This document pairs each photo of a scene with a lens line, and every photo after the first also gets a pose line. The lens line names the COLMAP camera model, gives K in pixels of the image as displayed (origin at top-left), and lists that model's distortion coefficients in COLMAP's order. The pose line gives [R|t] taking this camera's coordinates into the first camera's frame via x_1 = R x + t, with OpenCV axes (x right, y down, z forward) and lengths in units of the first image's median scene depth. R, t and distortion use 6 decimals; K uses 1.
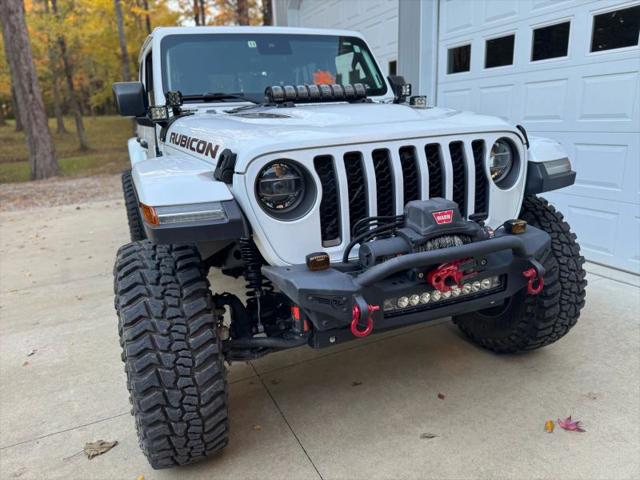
lens RADIAL K [[454.5, 0, 317.4], [0, 454.5, 253.2], [0, 0, 1]] dist [0.049725, -0.046384]
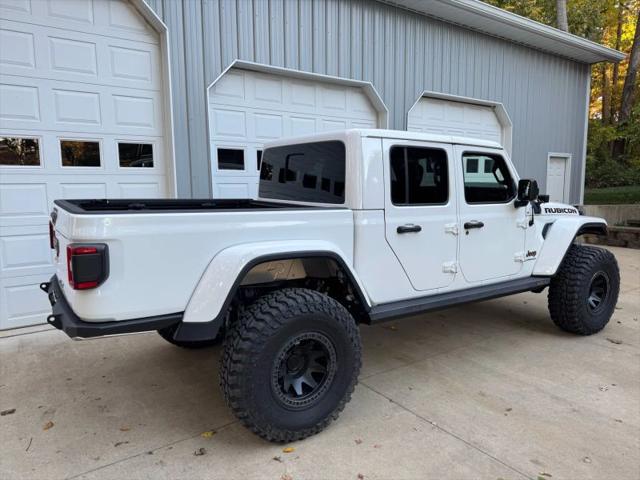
lens RADIAL K [[454.5, 0, 323.1], [0, 454.5, 249.1], [0, 0, 1]] dist [0.049725, -0.046384]
pose [[-0.205348, -0.100548, 0.973510, -2.866330], [0.289674, 0.943895, 0.158592, -0.953878], [-0.934837, 0.314568, -0.164701, 3.154952]]
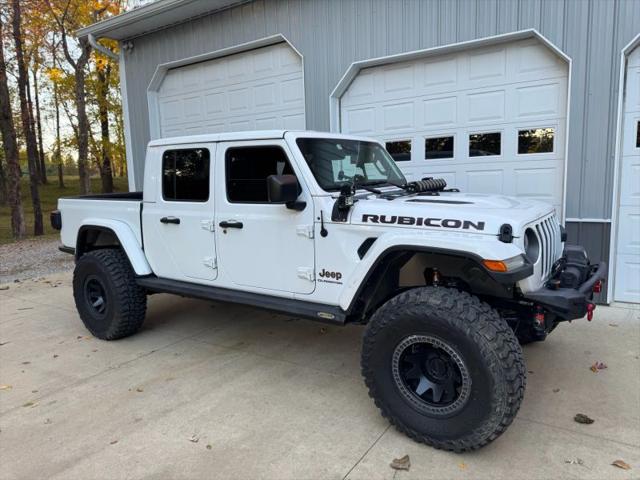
lens RADIAL K [[454.5, 0, 321.8], [0, 454.5, 247.6], [0, 0, 1]] dist [0.049725, -0.046384]
pose [[0.844349, -0.070232, 0.531170, -1.565934], [0.152656, 0.981816, -0.112845, -0.053362], [-0.513586, 0.176367, 0.839717, -0.042101]]
